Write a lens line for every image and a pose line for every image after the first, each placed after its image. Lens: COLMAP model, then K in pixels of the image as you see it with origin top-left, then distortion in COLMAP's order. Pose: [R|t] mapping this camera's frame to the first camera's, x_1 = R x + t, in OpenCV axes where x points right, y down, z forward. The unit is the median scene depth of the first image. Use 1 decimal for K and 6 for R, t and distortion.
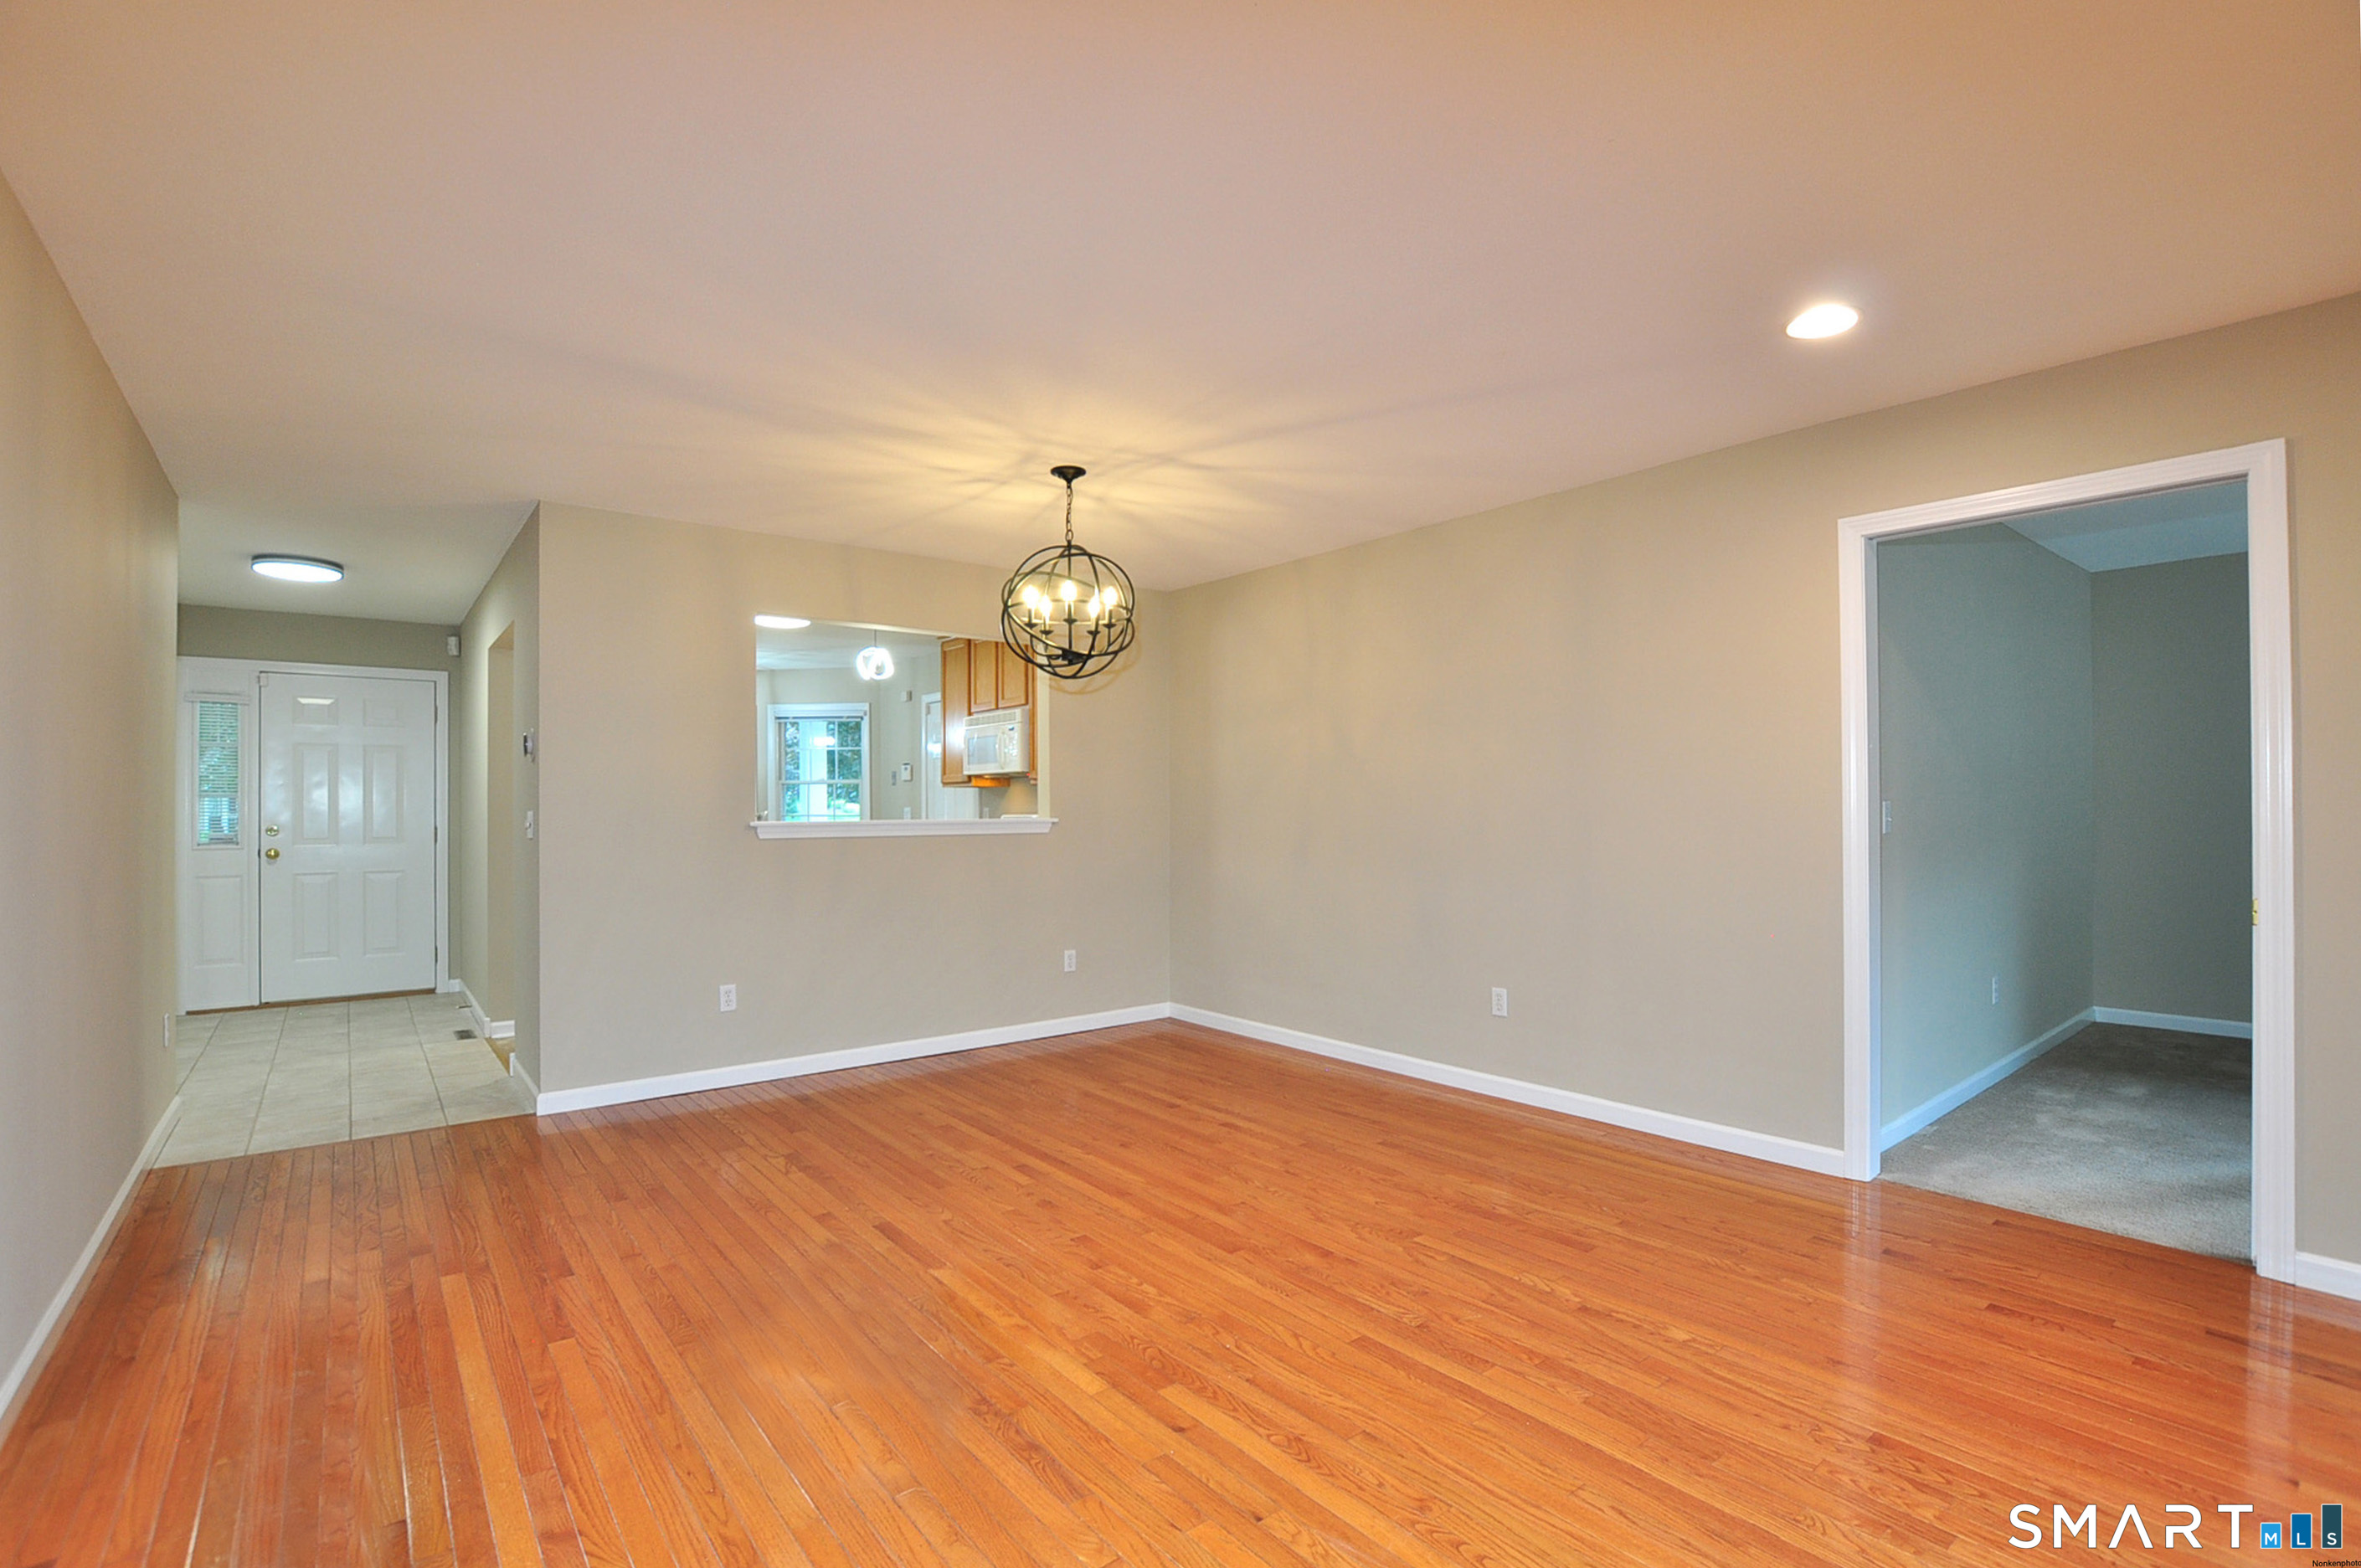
lens RADIAL K [[1065.3, 0, 1168.5], [0, 1065.3, 802.6], [0, 0, 1]] dist [-0.032251, 0.003836]
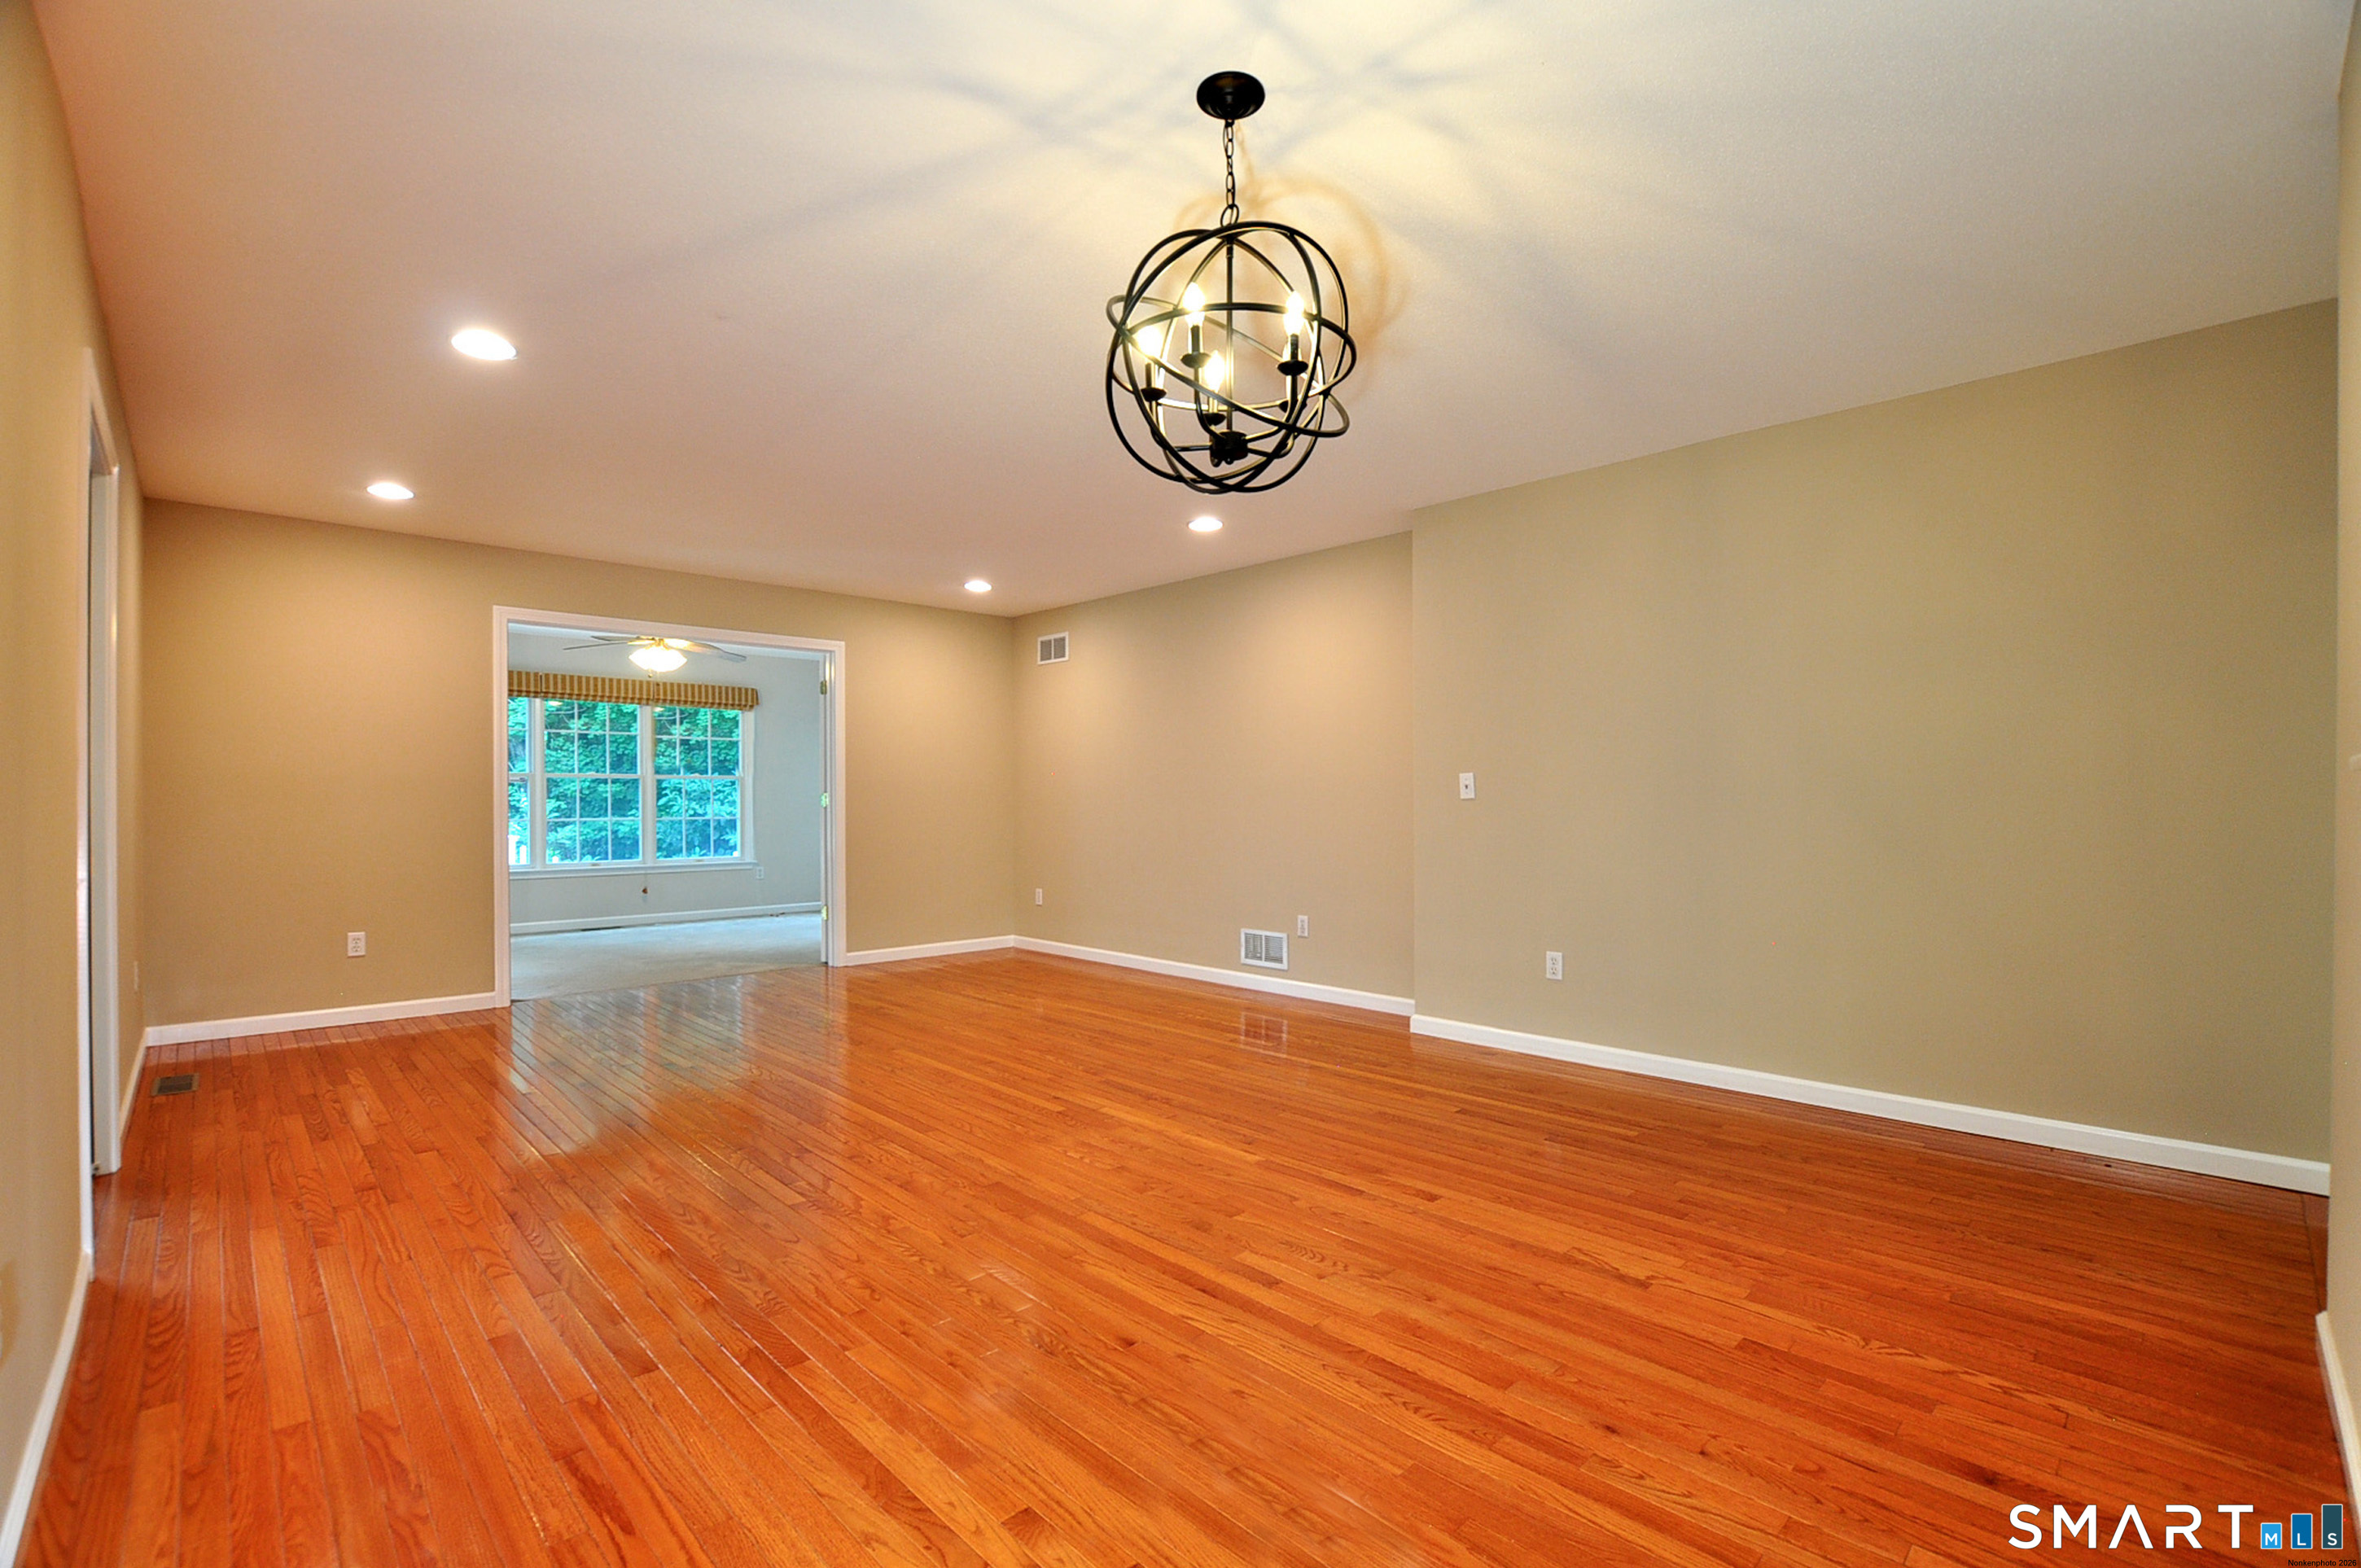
lens RADIAL K [[1038.1, 0, 1190.8], [0, 1038.1, 803.2], [0, 0, 1]] dist [-0.031393, 0.003949]
pose [[-0.994273, 0.008258, -0.106554, -0.018413], [0.008240, 0.999966, 0.000611, 0.033835], [0.106556, -0.000270, -0.994307, 1.449364]]
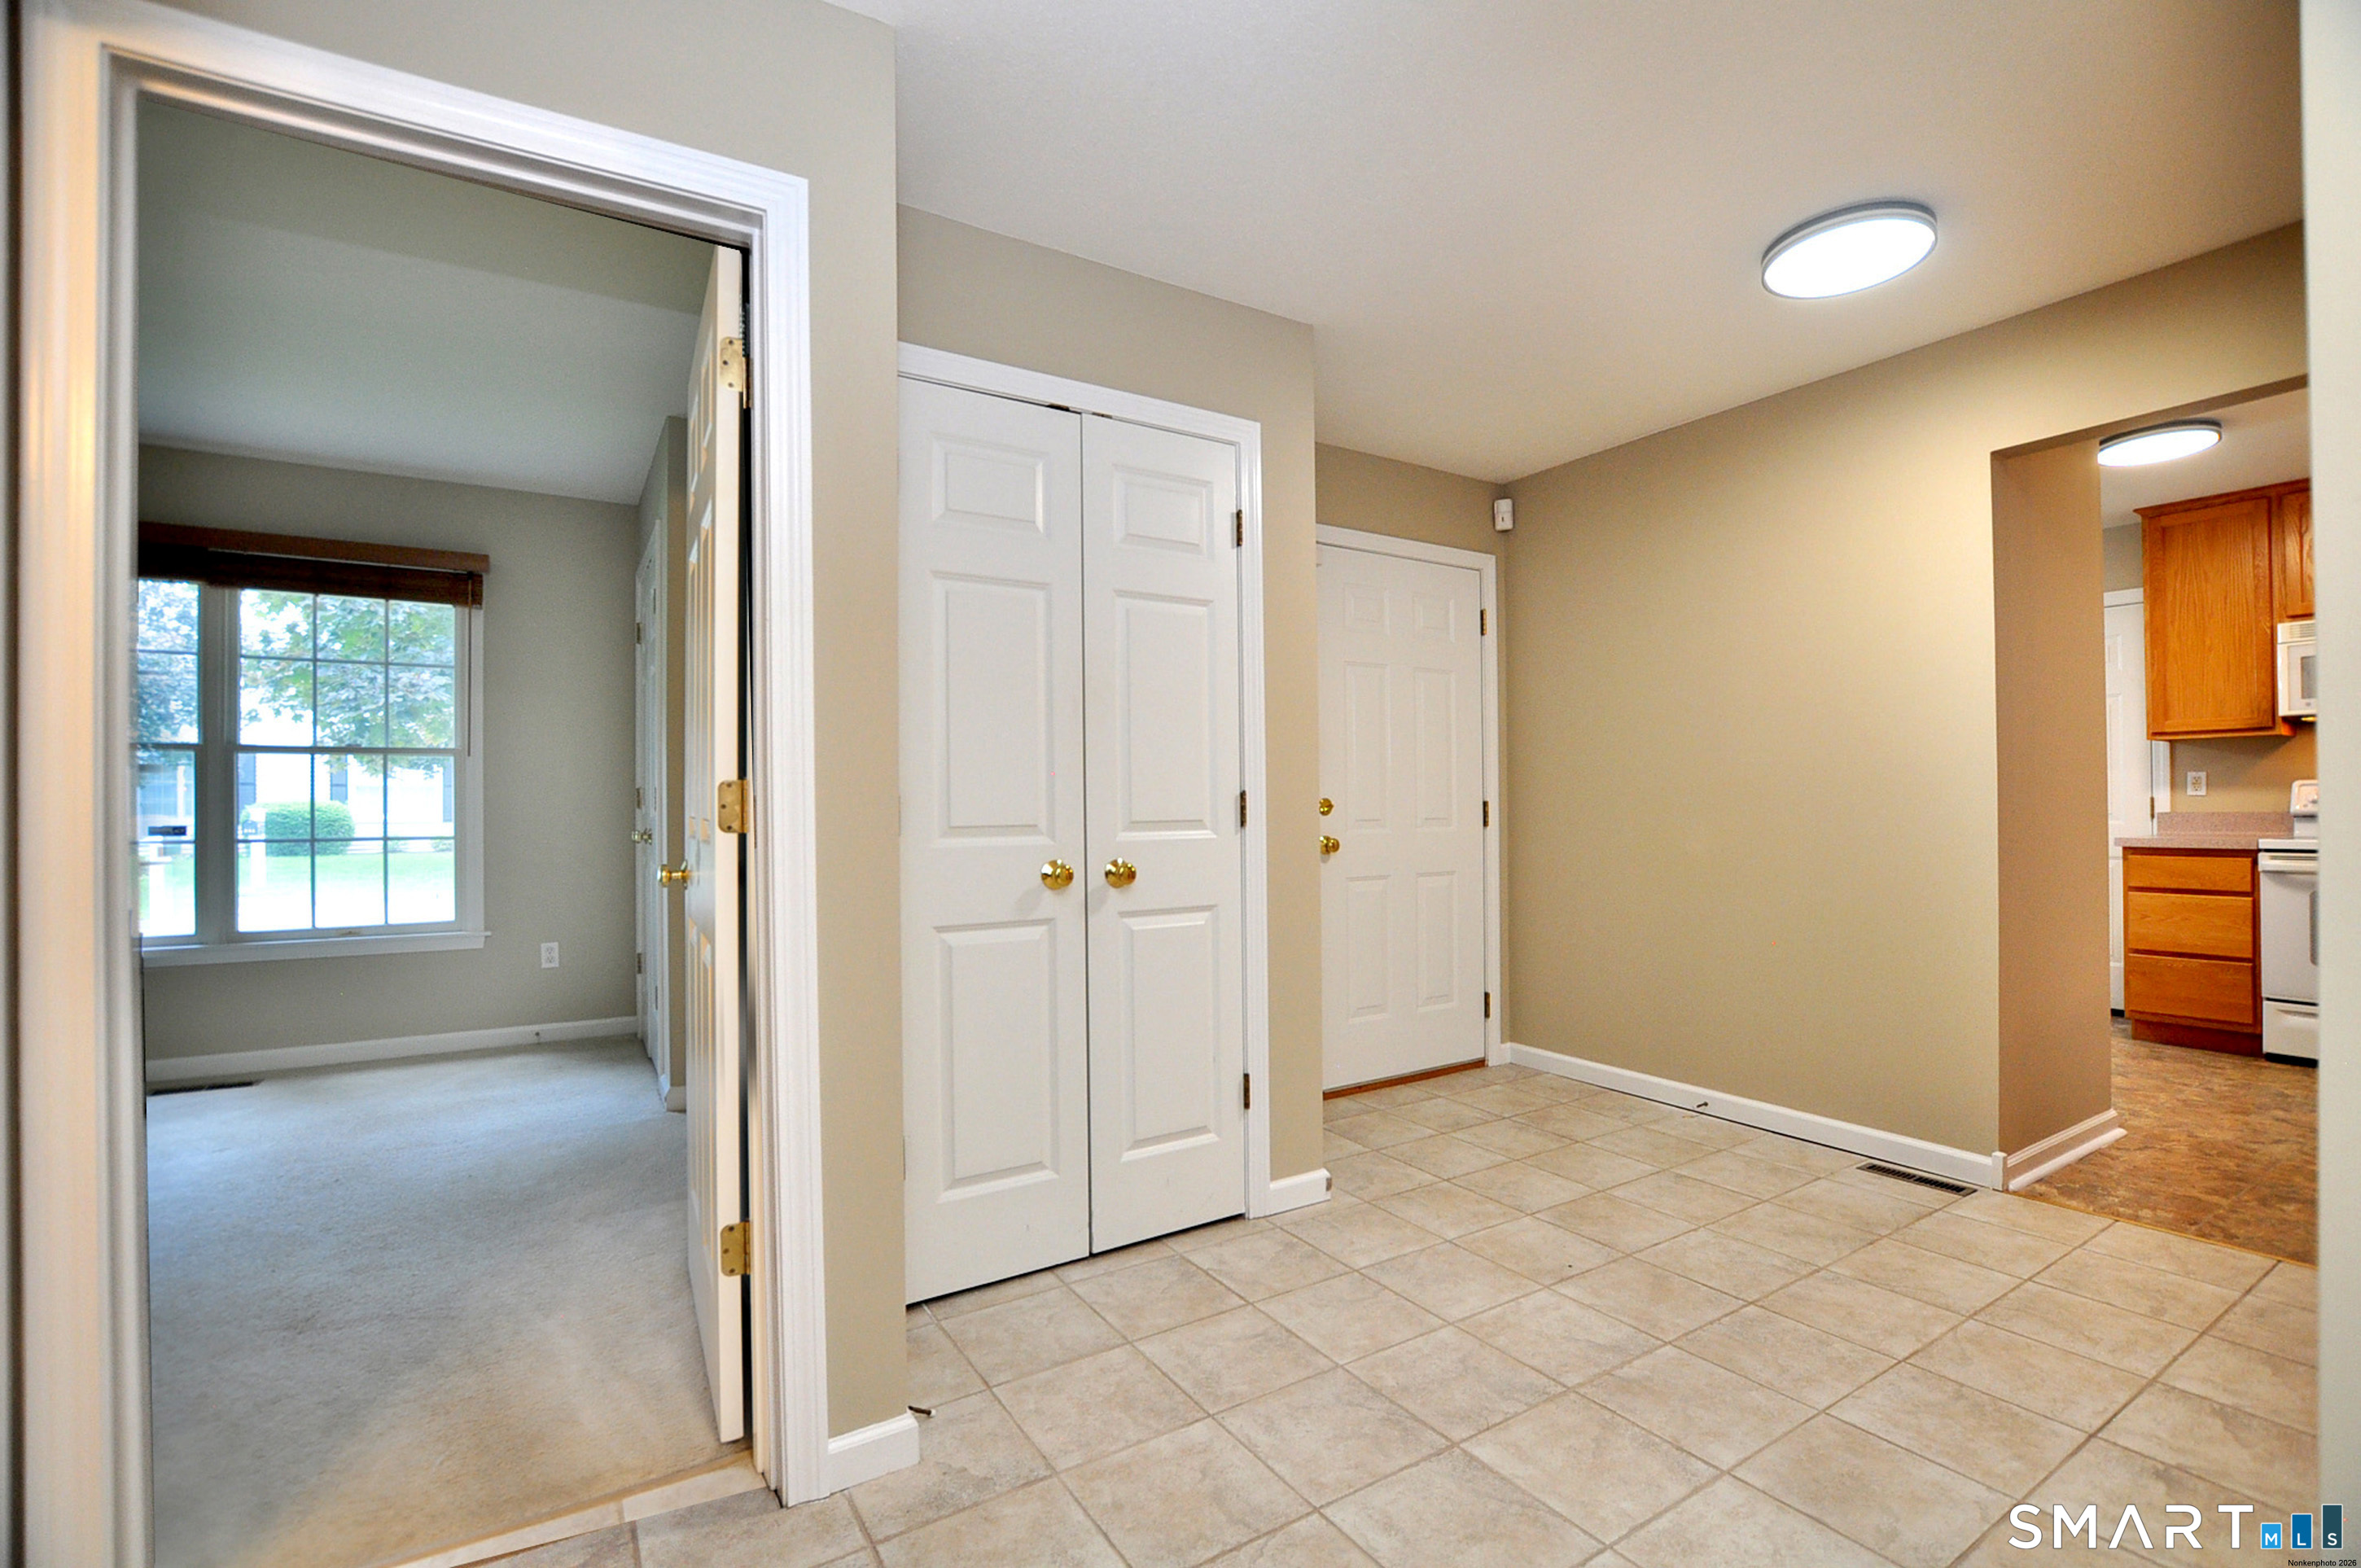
lens RADIAL K [[1038.1, 0, 1190.8], [0, 1038.1, 803.2], [0, 0, 1]] dist [-0.031393, 0.003949]
pose [[0.993925, -0.004663, -0.109958, -1.380249], [0.005029, 0.999983, 0.003058, 0.036298], [0.109941, -0.003593, 0.993932, 0.624873]]
